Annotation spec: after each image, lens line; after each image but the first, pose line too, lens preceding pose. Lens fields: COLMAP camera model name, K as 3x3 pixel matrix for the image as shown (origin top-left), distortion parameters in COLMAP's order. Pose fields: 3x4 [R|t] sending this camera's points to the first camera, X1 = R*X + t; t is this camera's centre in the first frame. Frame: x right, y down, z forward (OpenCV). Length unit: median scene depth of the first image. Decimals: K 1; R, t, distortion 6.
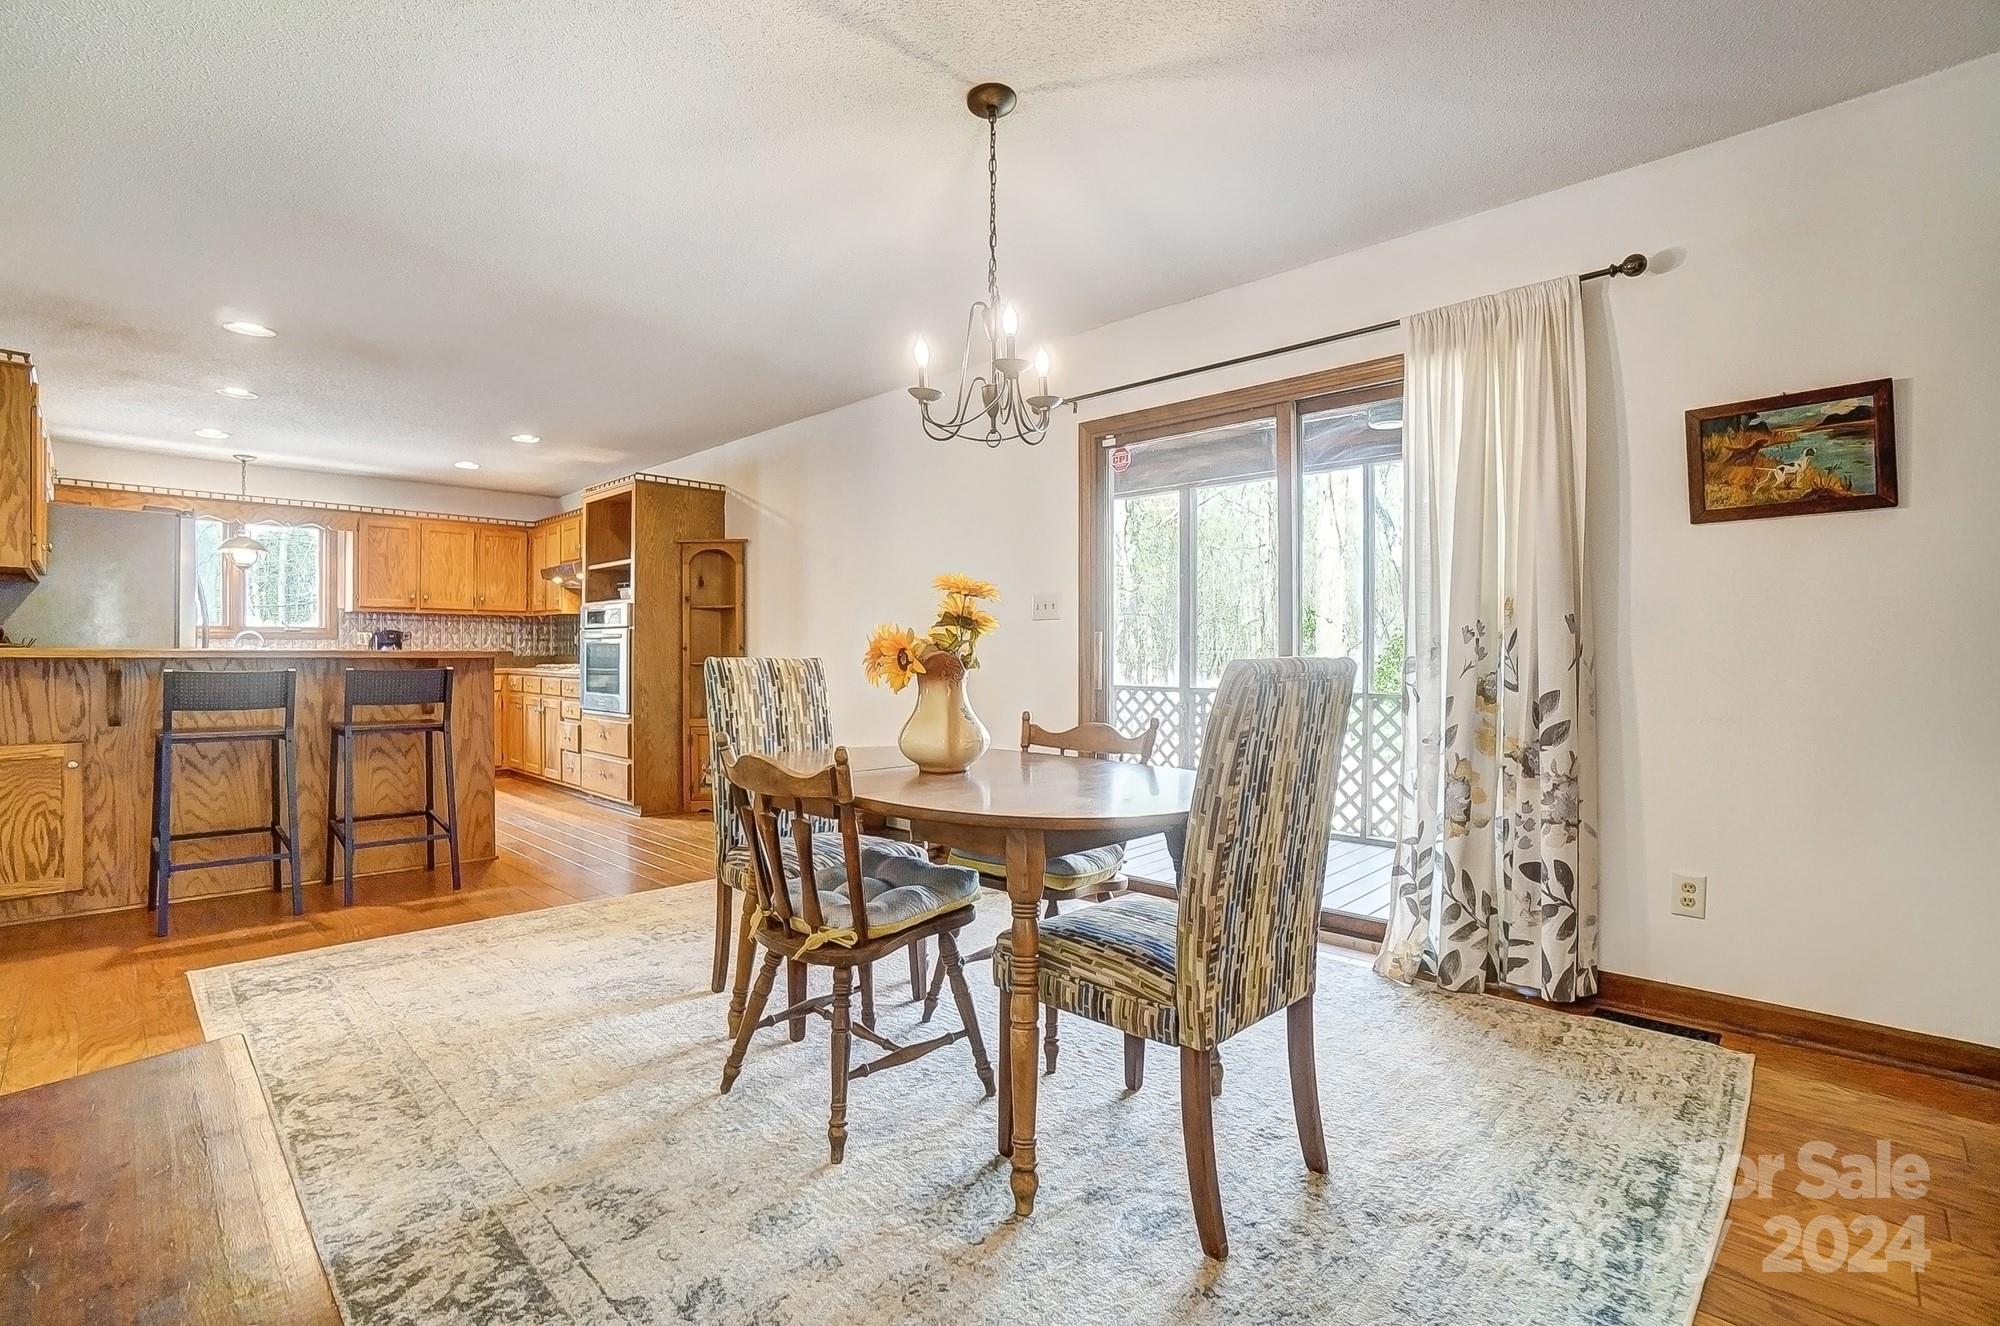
lens RADIAL K [[894.6, 0, 954.7], [0, 894.6, 667.8], [0, 0, 1]] dist [-0.042223, 0.016460]
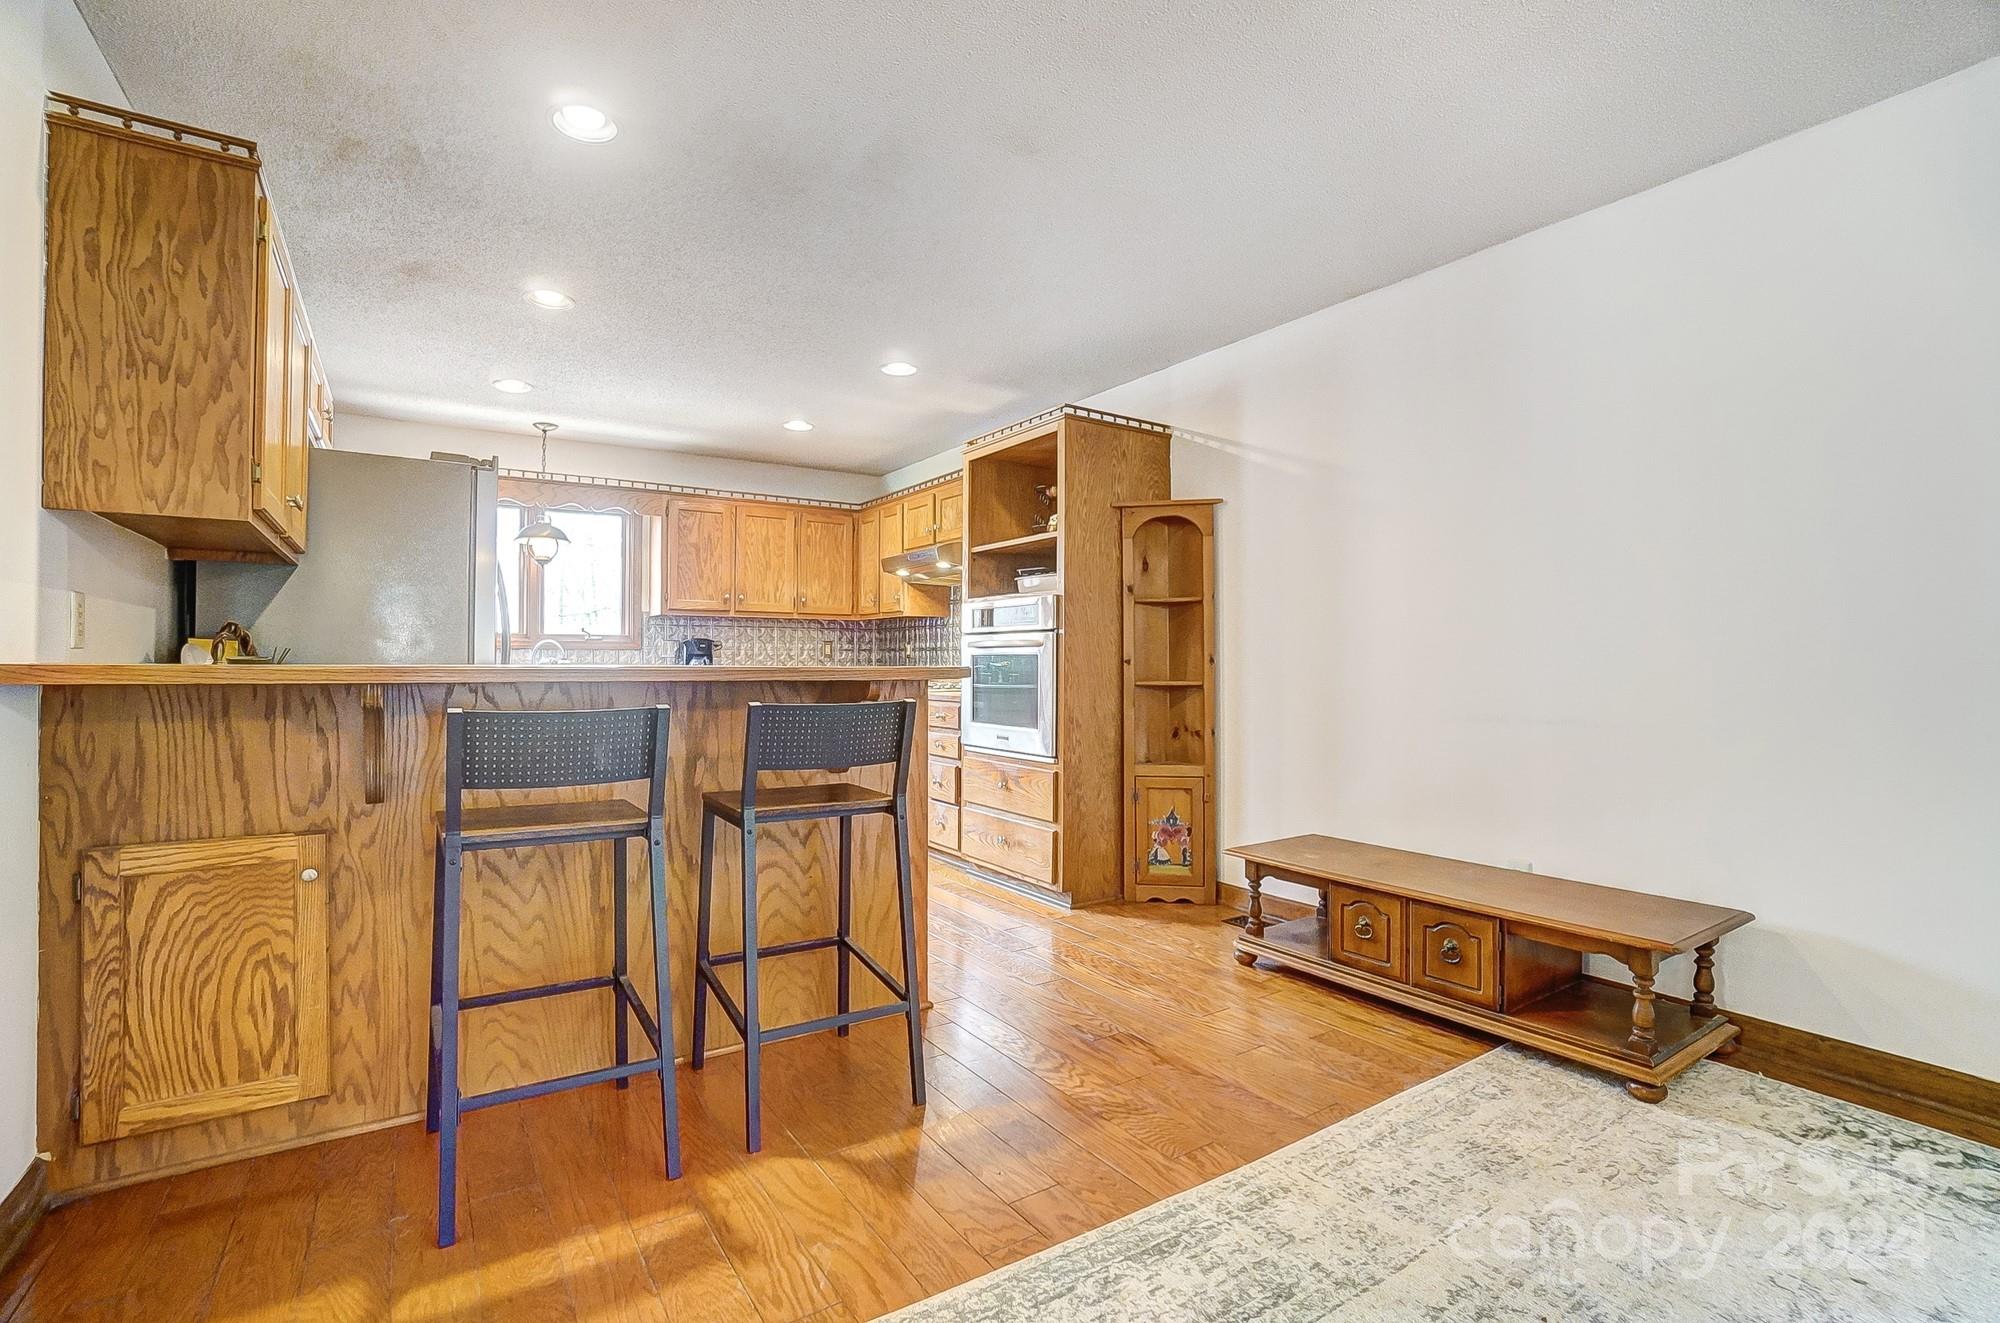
lens RADIAL K [[894.6, 0, 971.6], [0, 894.6, 665.3], [0, 0, 1]] dist [-0.042223, 0.016460]
pose [[0.977941, -0.000422, -0.208882, -0.372479], [-0.002455, 0.999906, -0.013515, -0.012514], [0.208868, 0.013730, 0.977847, 0.416048]]
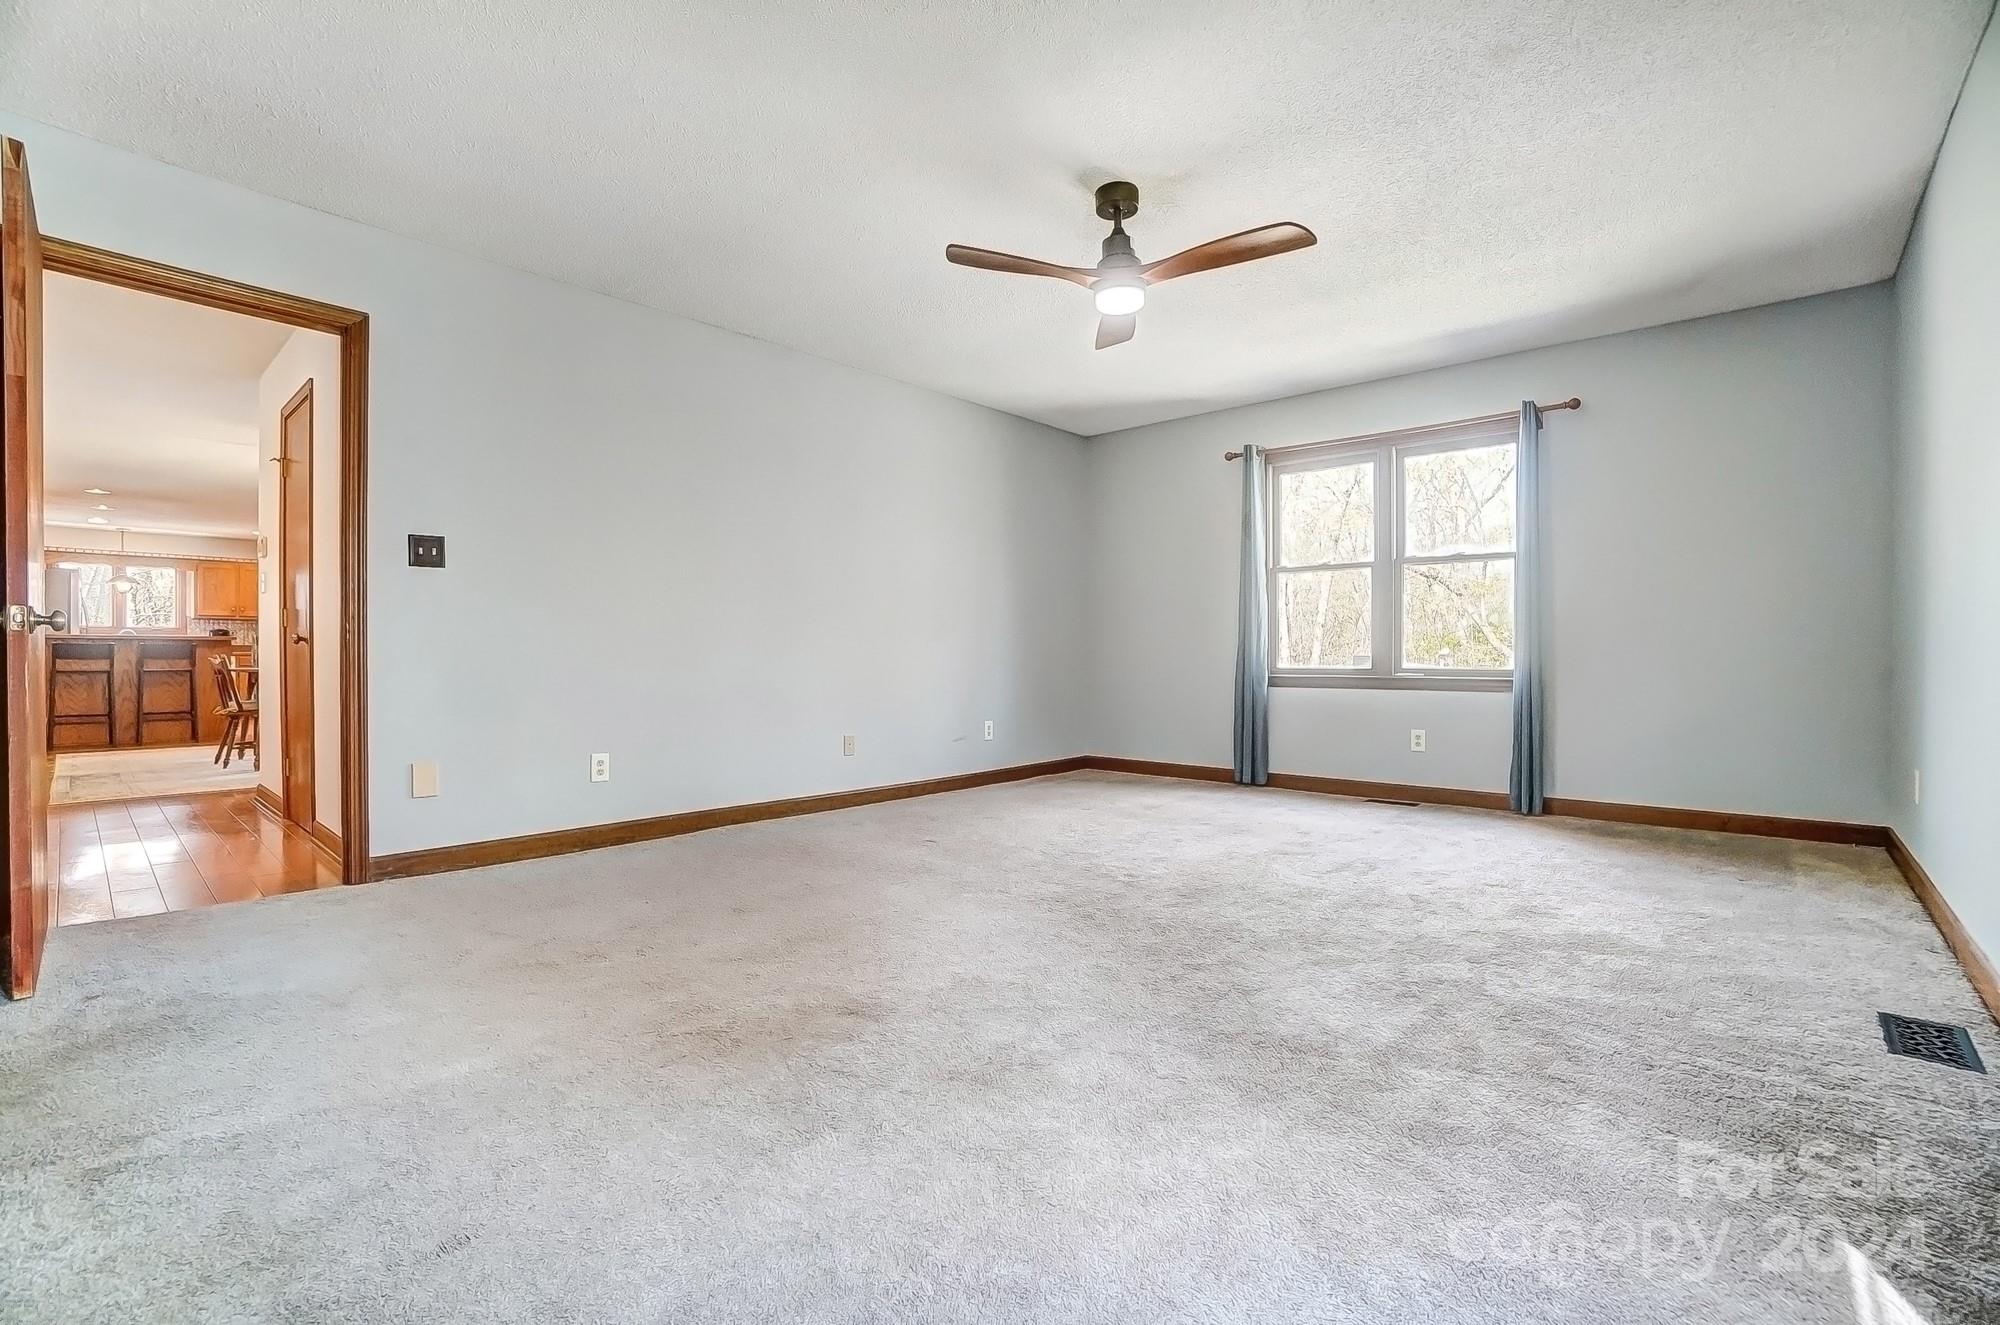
lens RADIAL K [[894.6, 0, 992.2], [0, 894.6, 663.2], [0, 0, 1]] dist [-0.042223, 0.016460]
pose [[0.998984, -0.002852, 0.044976, 1.250117], [0.003201, 0.999965, -0.007697, 0.065817], [-0.044952, 0.007834, 0.998958, -1.207501]]
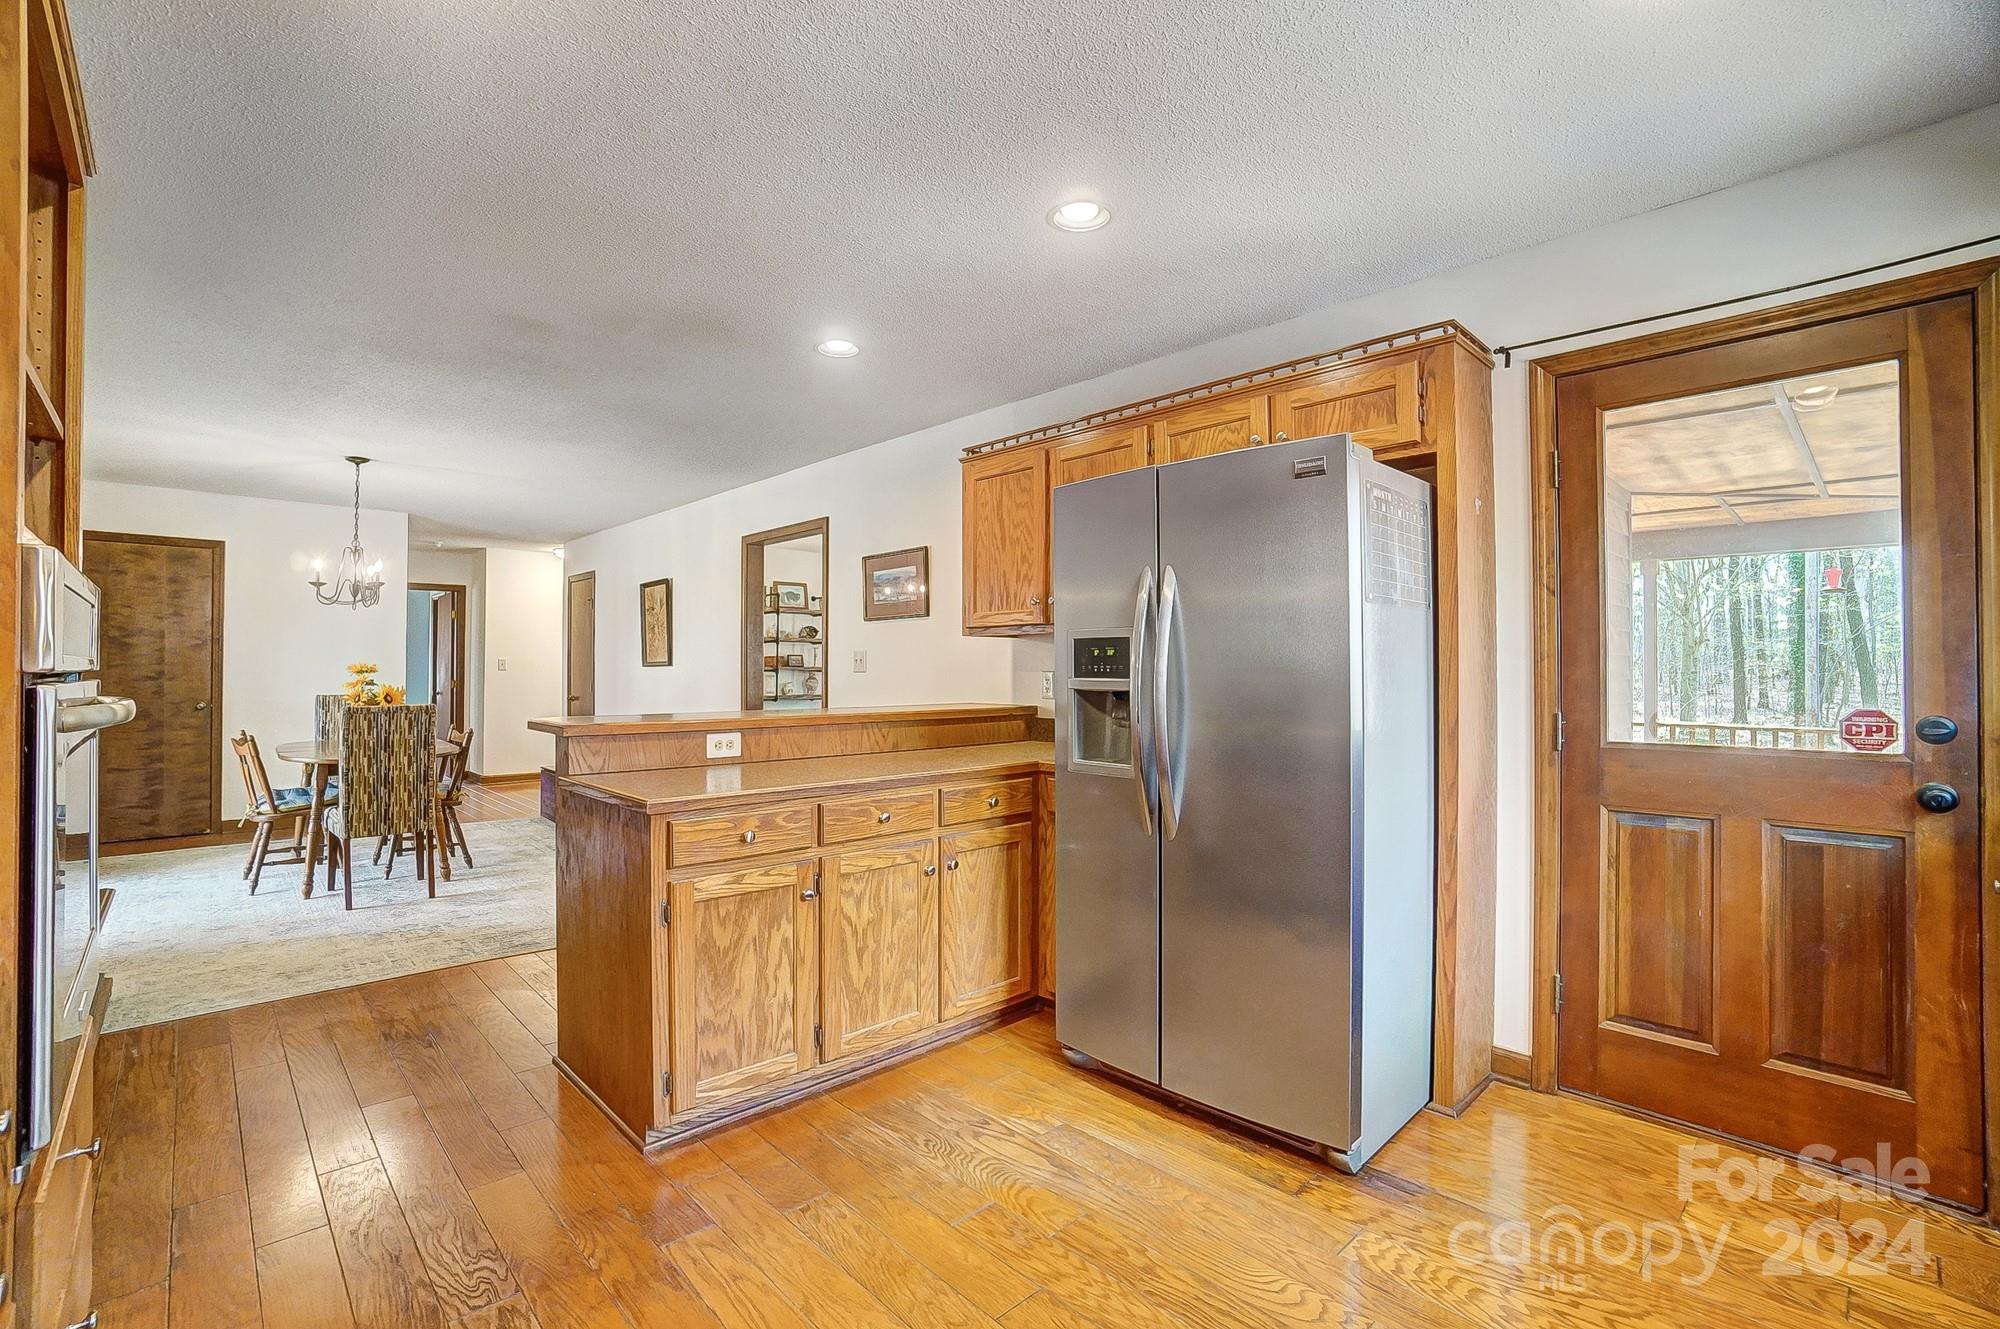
lens RADIAL K [[894.6, 0, 983.6], [0, 894.6, 656.4], [0, 0, 1]] dist [-0.042223, 0.016460]
pose [[-0.999711, 0.000284, 0.024033, -0.858051], [0.000511, 0.999955, 0.009450, -0.075409], [-0.024029, 0.009459, -0.999667, 1.656598]]
